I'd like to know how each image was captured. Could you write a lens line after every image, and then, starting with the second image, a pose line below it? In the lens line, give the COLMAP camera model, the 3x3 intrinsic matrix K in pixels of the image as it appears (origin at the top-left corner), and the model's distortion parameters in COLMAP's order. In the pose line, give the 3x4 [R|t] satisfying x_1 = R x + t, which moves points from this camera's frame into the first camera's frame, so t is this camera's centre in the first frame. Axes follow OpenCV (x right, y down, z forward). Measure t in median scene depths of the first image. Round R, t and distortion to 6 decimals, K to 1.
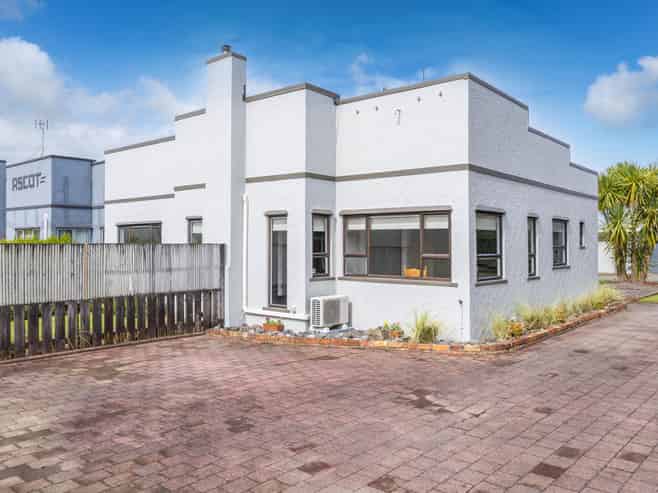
lens RADIAL K [[545.2, 0, 329.1], [0, 545.2, 246.1], [0, 0, 1]] dist [-0.001757, 0.000382]
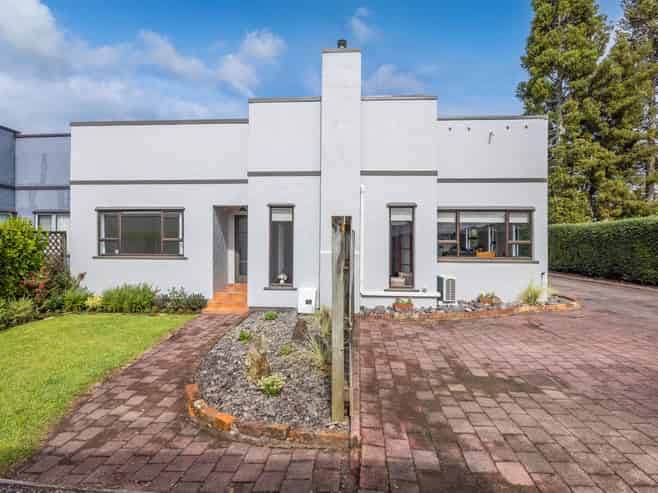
lens RADIAL K [[339.3, 0, 329.7], [0, 339.3, 245.8], [0, 0, 1]] dist [-0.017553, -0.000320]
pose [[0.806706, -0.016143, 0.590733, -0.644007], [-0.004955, 0.999407, 0.034078, -0.000008], [-0.590933, -0.030419, 0.806147, 0.529010]]
